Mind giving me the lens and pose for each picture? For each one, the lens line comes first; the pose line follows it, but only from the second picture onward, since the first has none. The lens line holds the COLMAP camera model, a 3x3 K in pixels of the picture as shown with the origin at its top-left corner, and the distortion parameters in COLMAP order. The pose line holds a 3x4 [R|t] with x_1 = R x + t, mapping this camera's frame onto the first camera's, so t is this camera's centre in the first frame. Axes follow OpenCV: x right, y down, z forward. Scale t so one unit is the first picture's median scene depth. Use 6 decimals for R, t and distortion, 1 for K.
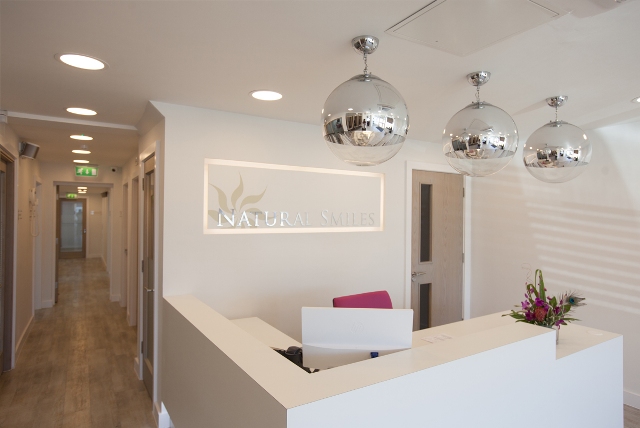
lens RADIAL K [[401.3, 0, 320.0], [0, 401.3, 214.0], [0, 0, 1]] dist [-0.001670, -0.000131]
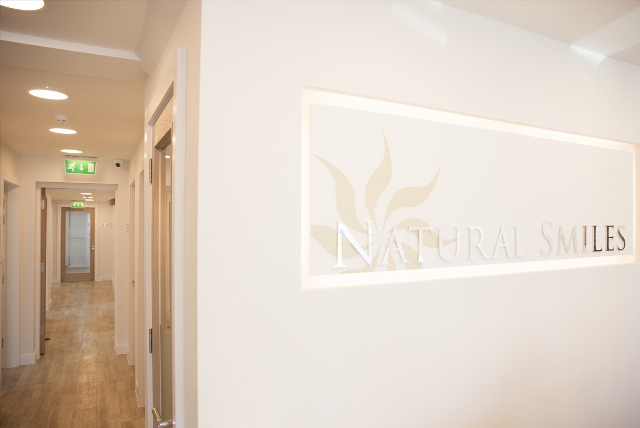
lens RADIAL K [[446.6, 0, 320.0], [0, 446.6, 214.0], [0, 0, 1]] dist [-0.051396, 0.001494]
pose [[0.997011, -0.010137, -0.076597, -0.159643], [0.008509, 0.999732, -0.021544, -0.007489], [0.076794, 0.020828, 0.996829, 0.390023]]
